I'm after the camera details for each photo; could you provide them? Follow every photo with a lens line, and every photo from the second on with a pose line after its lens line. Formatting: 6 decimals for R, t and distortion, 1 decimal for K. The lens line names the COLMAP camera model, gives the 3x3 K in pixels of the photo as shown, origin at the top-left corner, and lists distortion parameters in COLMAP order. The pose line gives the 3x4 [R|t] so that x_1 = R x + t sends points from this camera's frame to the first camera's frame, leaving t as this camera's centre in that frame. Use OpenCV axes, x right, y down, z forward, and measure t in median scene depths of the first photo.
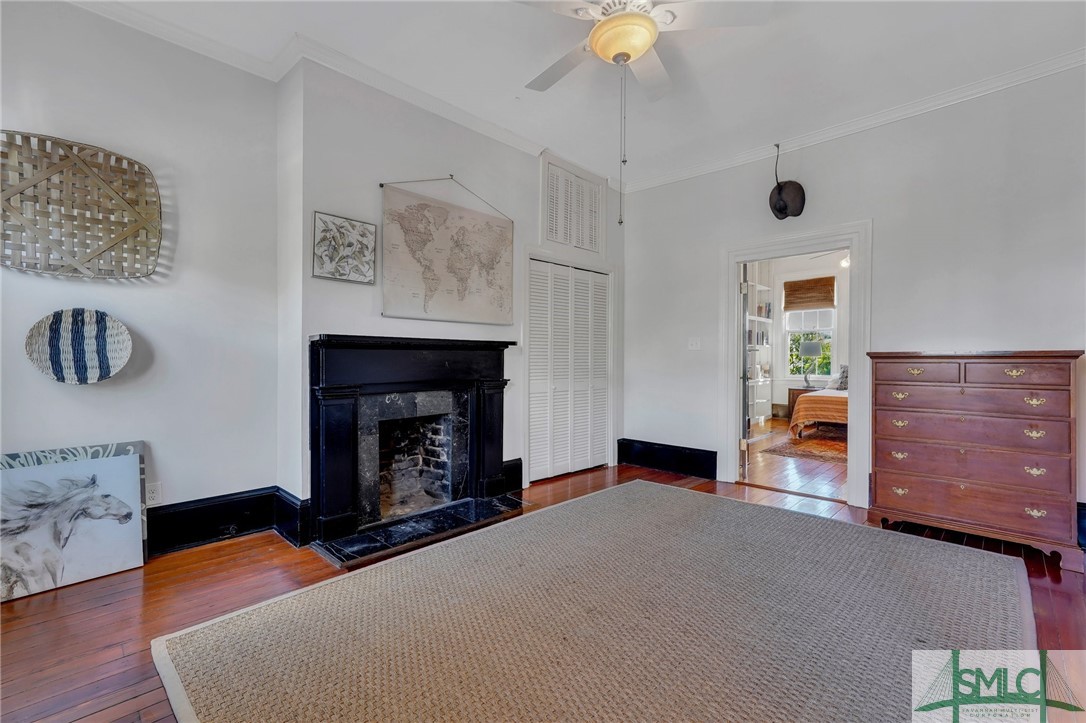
lens RADIAL K [[479.5, 0, 540.6], [0, 479.5, 359.2], [0, 0, 1]] dist [-0.017146, 0.000967]
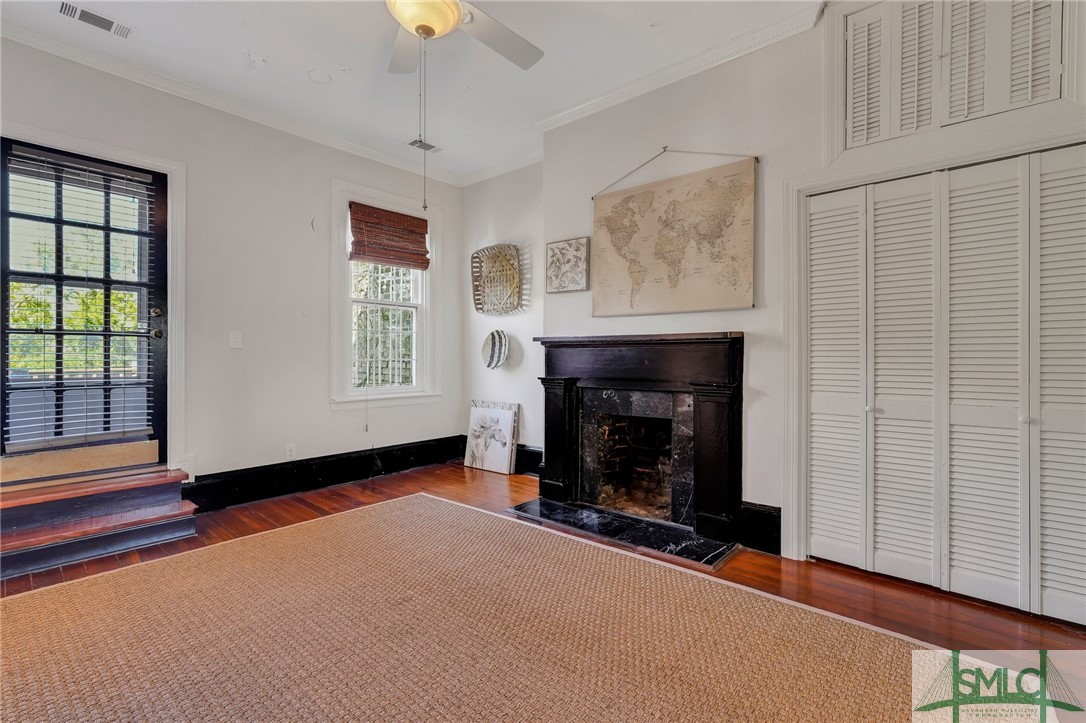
lens RADIAL K [[479.5, 0, 543.4], [0, 479.5, 357.0], [0, 0, 1]] dist [-0.017146, 0.000967]
pose [[0.063817, -0.003111, -0.997957, 0.721524], [-0.009723, 0.999946, -0.003739, 0.005899], [0.997914, 0.009941, 0.063784, 0.778451]]
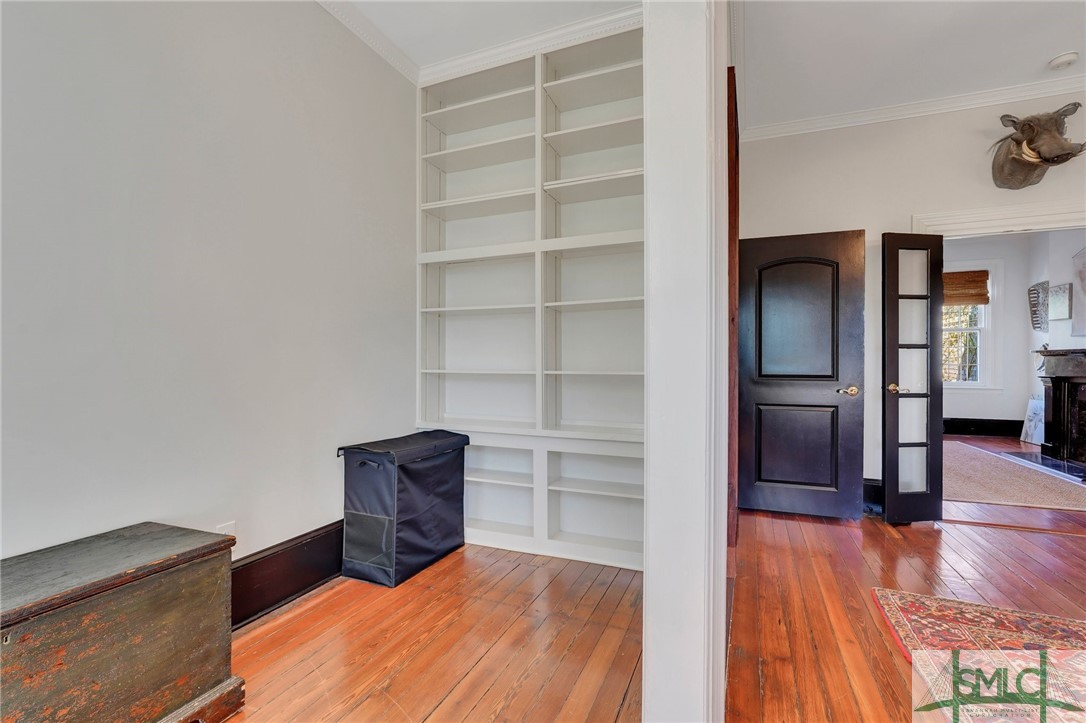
lens RADIAL K [[479.5, 0, 544.1], [0, 479.5, 364.2], [0, 0, 1]] dist [-0.017146, 0.000967]
pose [[-0.927950, -0.009697, -0.372580, 1.896452], [-0.014584, 0.999841, 0.010300, 0.017372], [0.372420, 0.014991, -0.927943, 1.748877]]
